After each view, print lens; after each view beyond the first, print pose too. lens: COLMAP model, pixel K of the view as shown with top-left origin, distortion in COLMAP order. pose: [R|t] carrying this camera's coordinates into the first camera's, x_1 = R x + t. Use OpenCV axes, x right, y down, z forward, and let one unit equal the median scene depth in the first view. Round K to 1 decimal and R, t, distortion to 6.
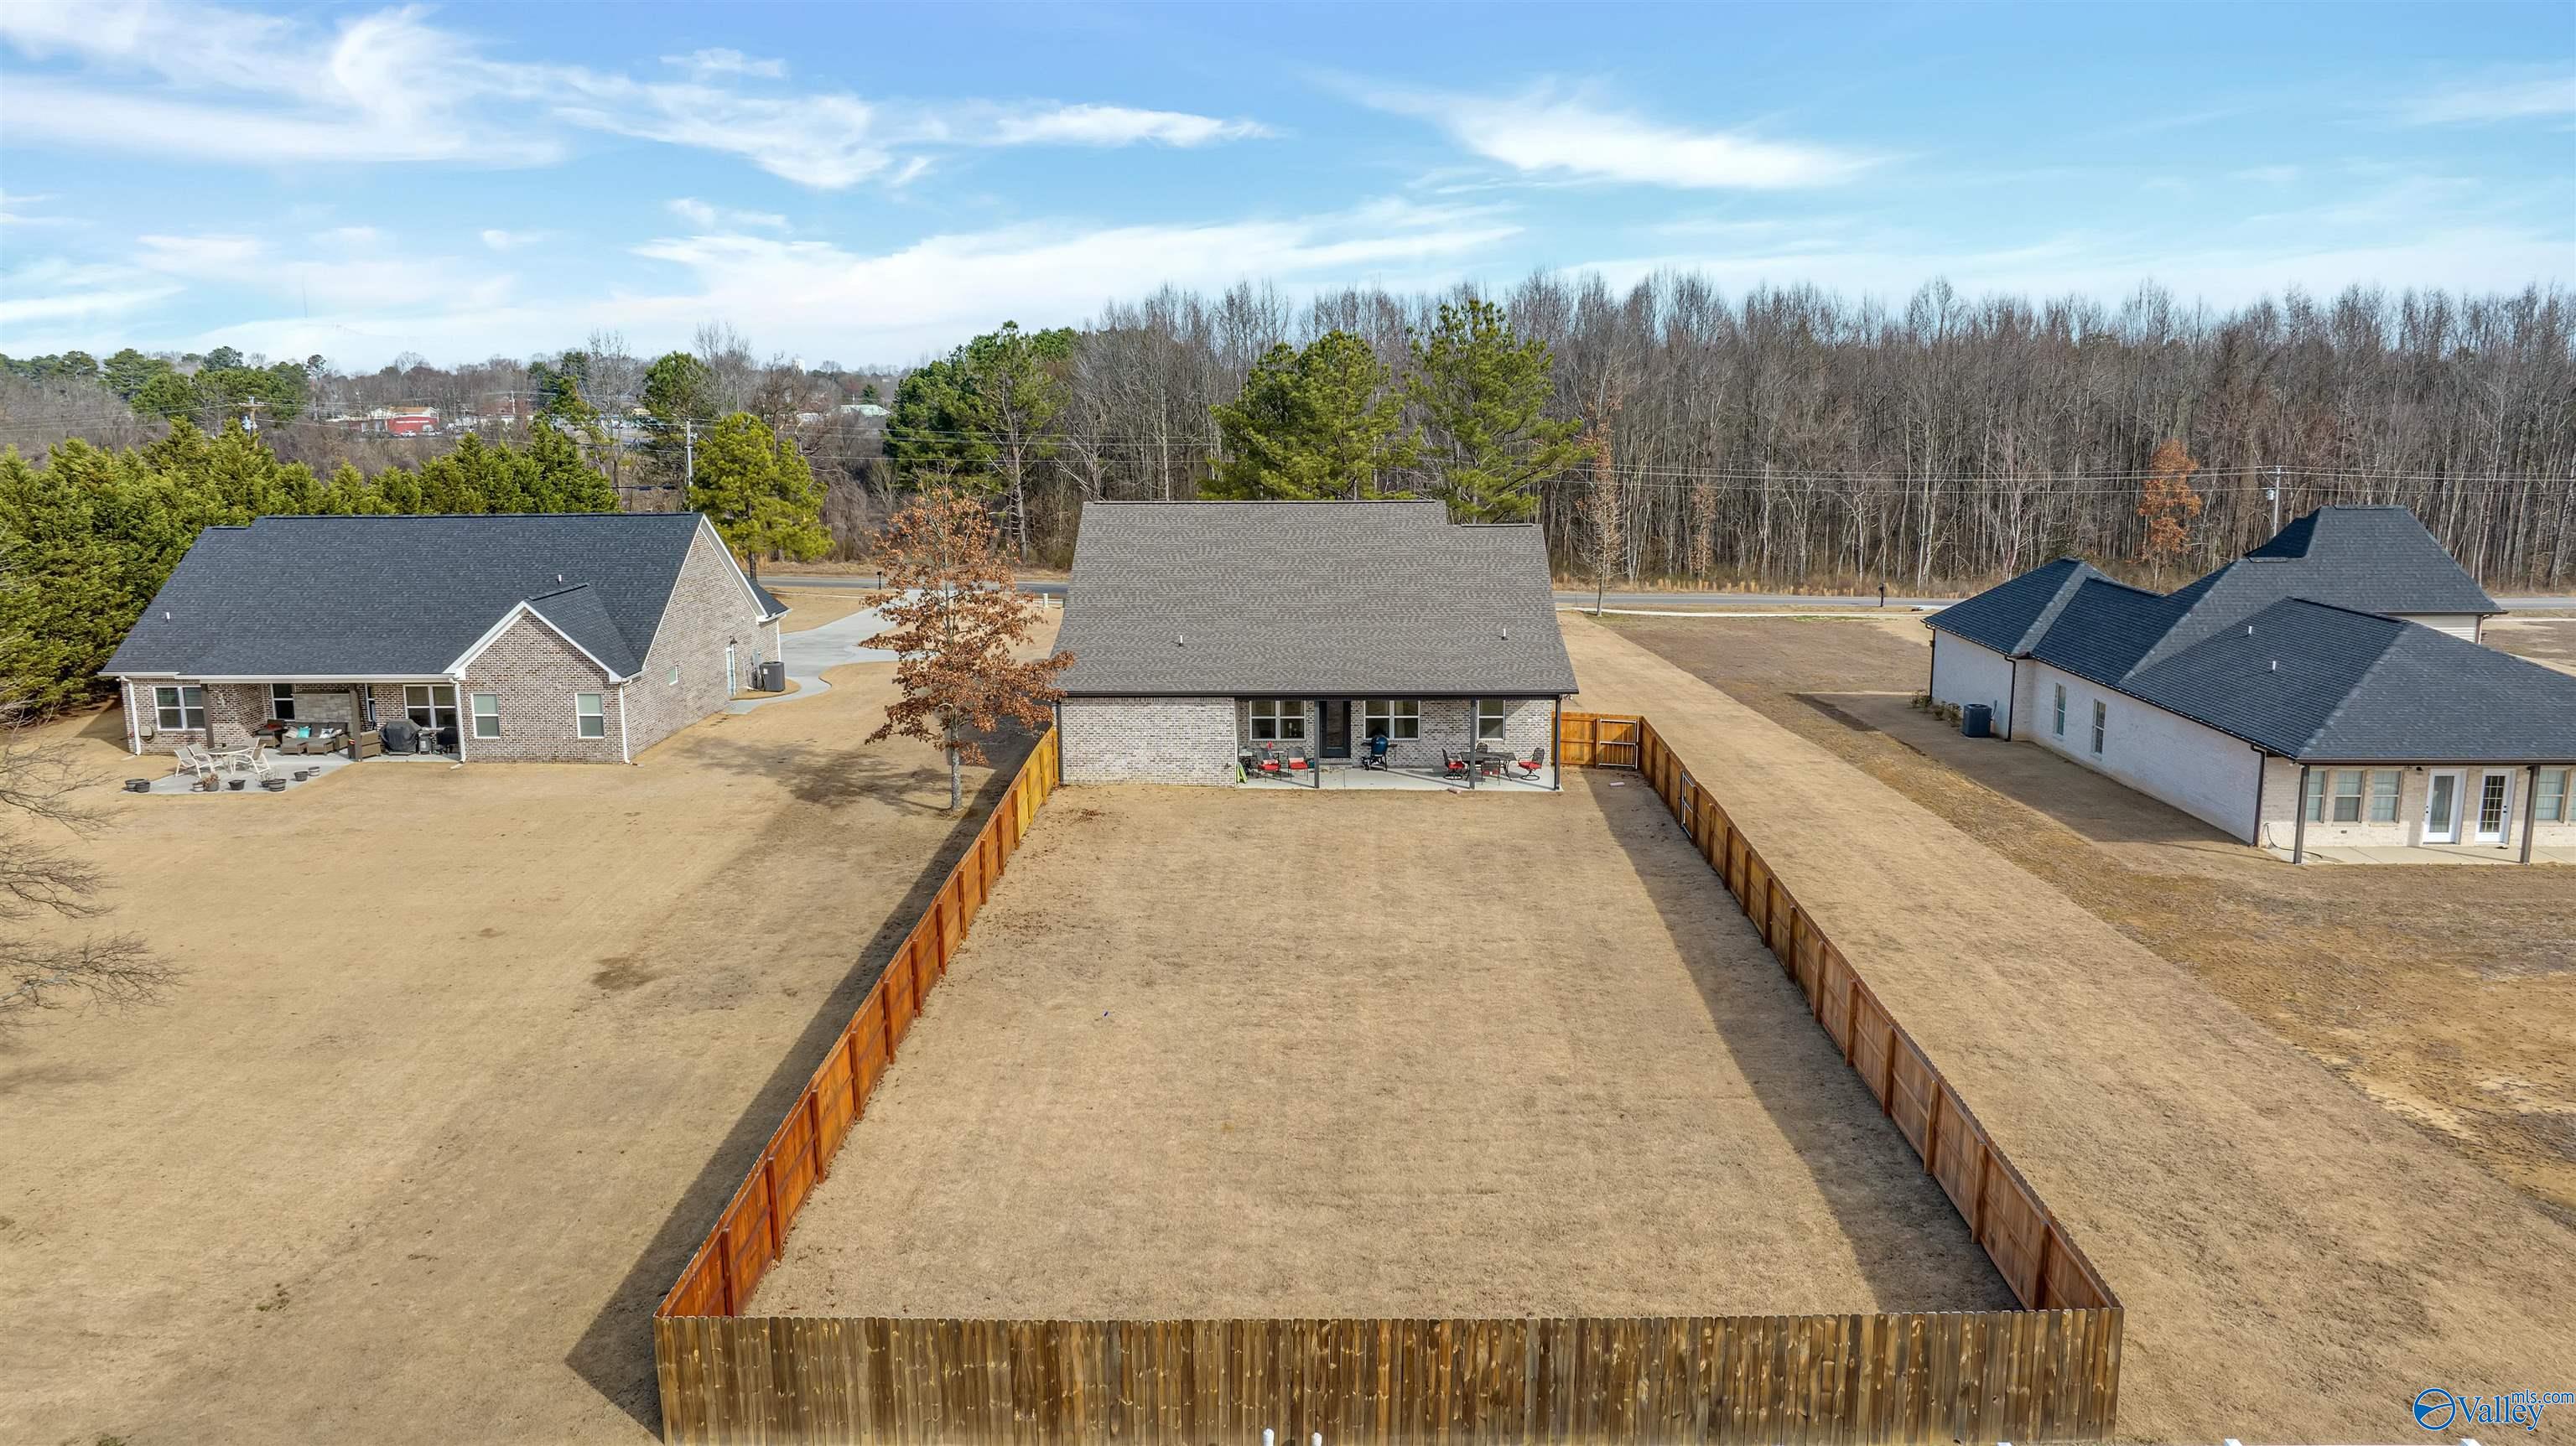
lens RADIAL K [[1822.7, 0, 1287.7], [0, 1822.7, 717.7], [0, 0, 1]] dist [-0.037685, 0.029327]
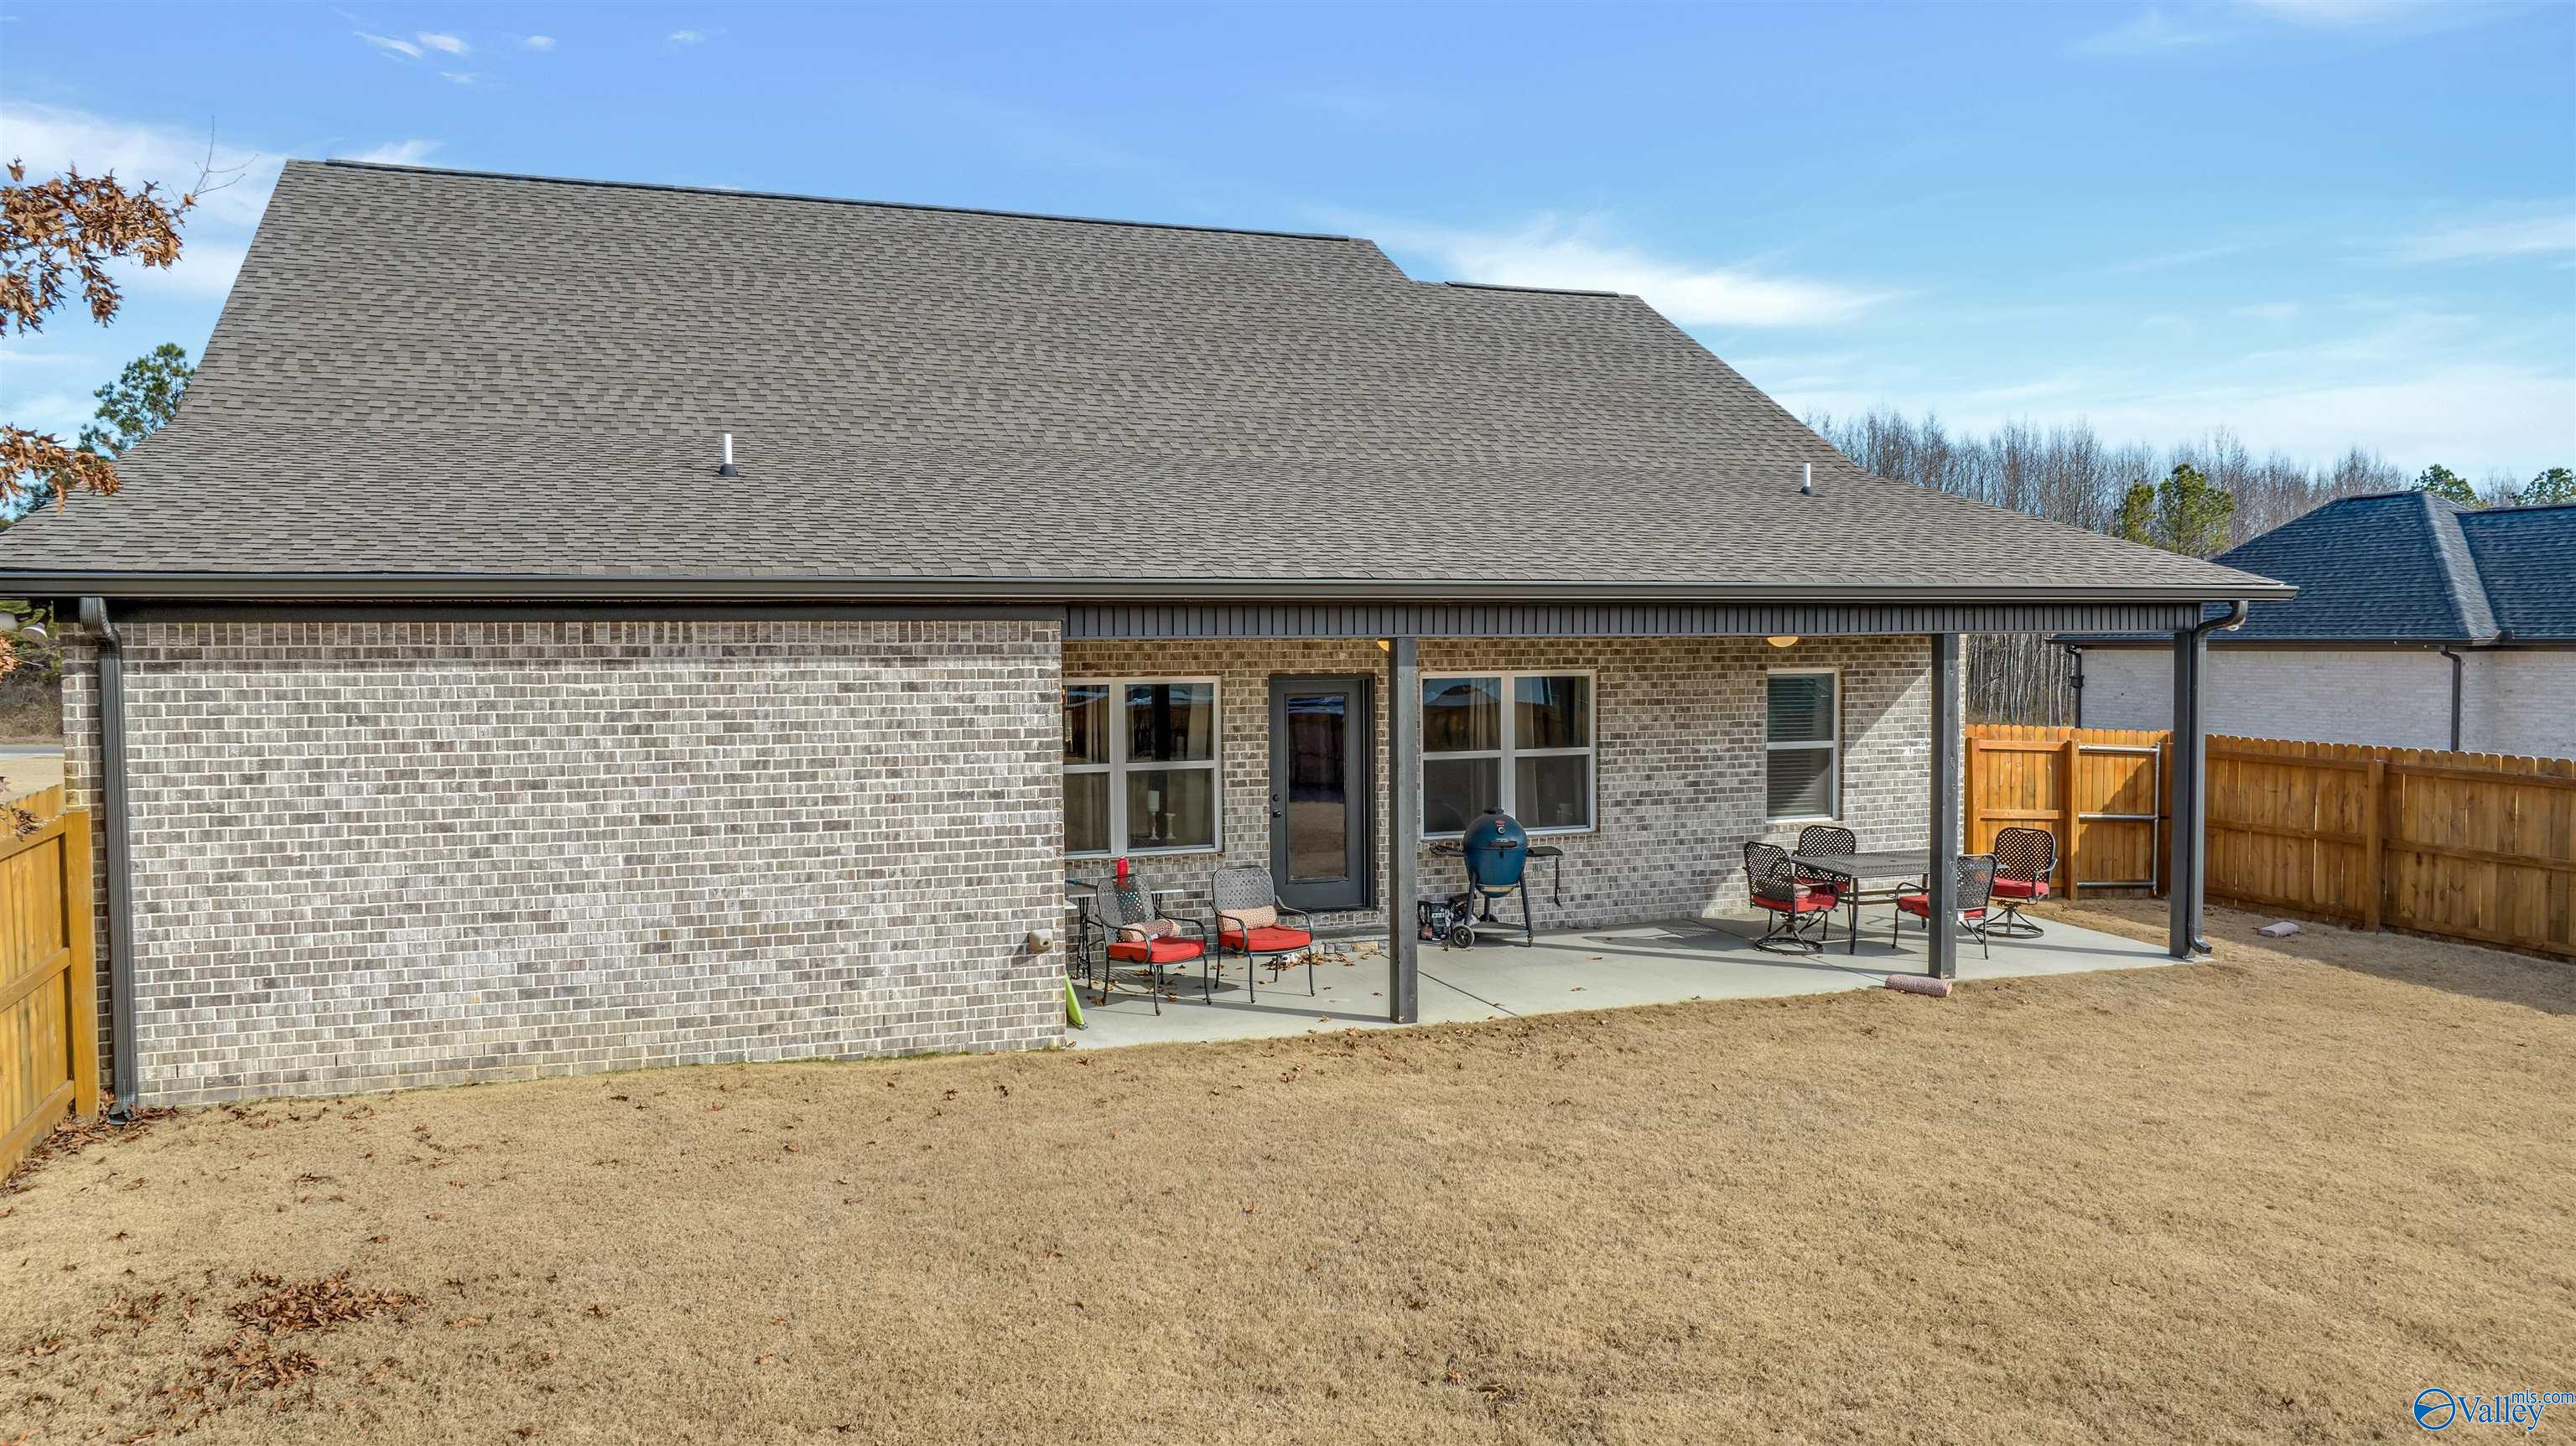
lens RADIAL K [[1822.7, 0, 1287.2], [0, 1822.7, 710.9], [0, 0, 1]] dist [-0.037685, 0.029327]
pose [[0.926445, -0.014691, 0.376144, -0.084794], [0.068194, 0.989254, -0.129326, 0.028715], [-0.370202, 0.145464, 0.917492, 0.793830]]
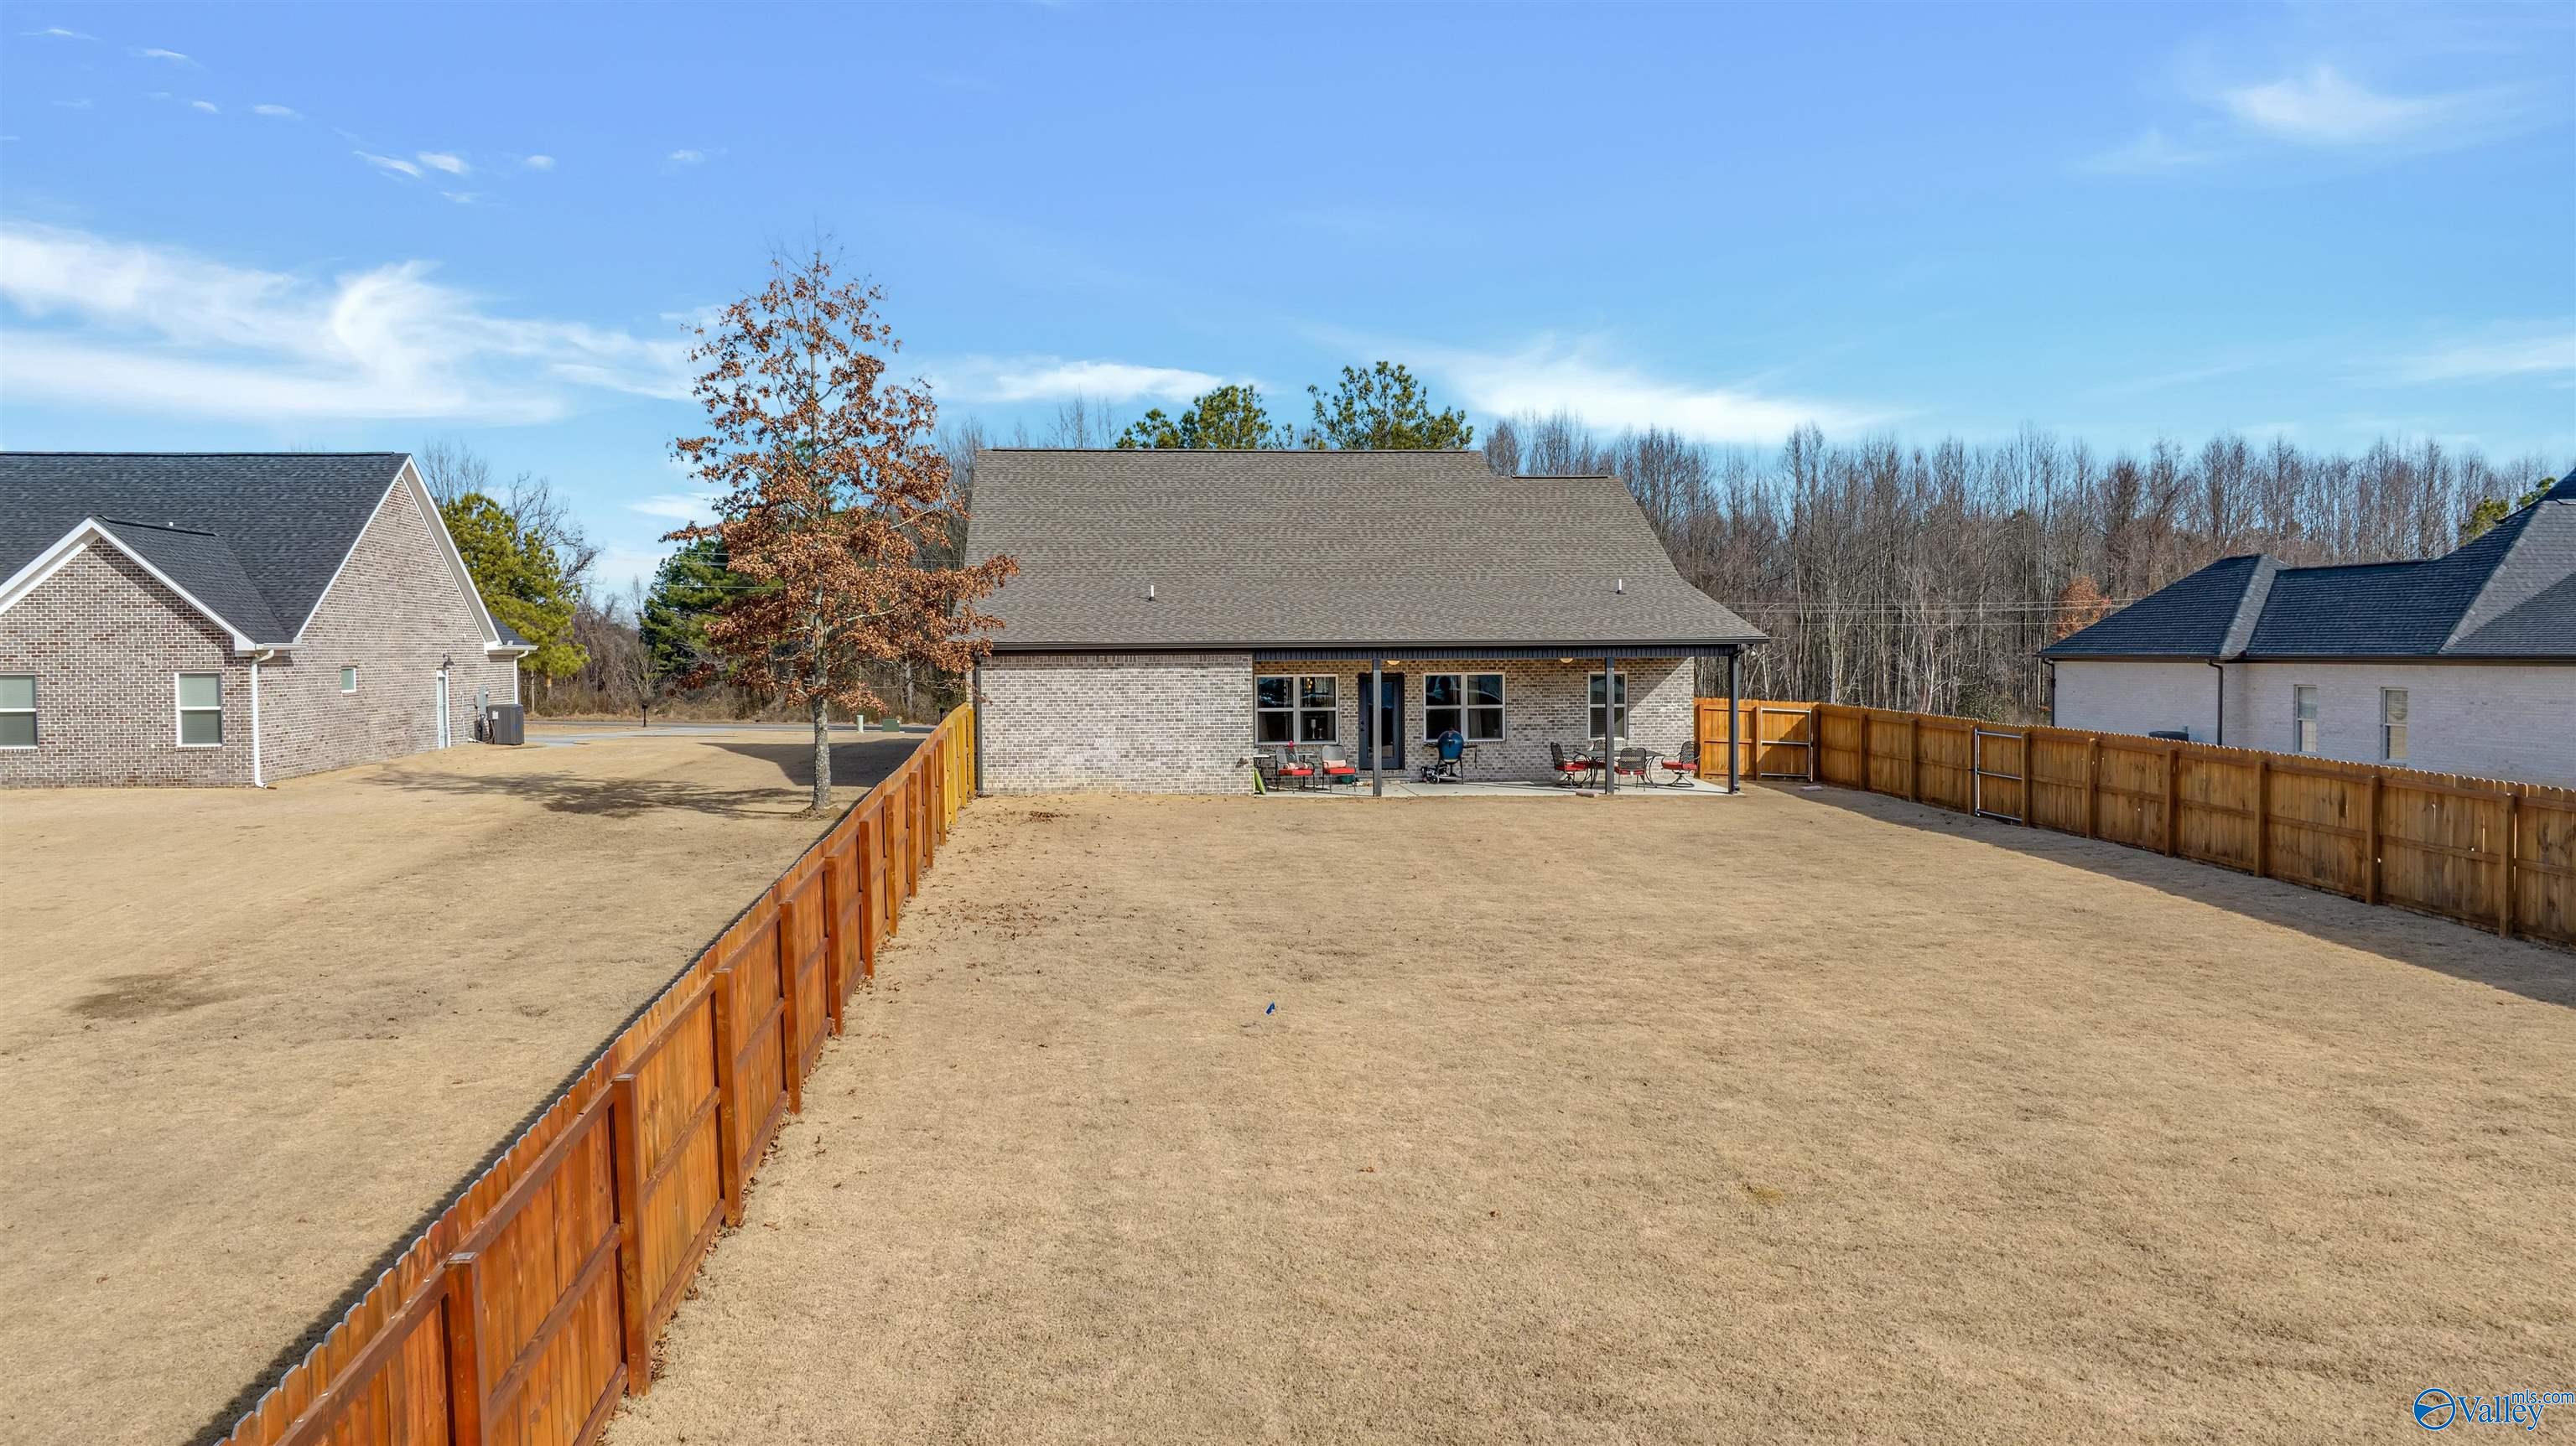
lens RADIAL K [[1822.7, 0, 1286.1], [0, 1822.7, 721.7], [0, 0, 1]] dist [-0.037685, 0.029327]
pose [[0.991362, -0.006357, 0.130998, -0.102115], [0.024798, 0.989894, -0.139626, 0.103014], [-0.128787, 0.141669, 0.981501, 0.364960]]
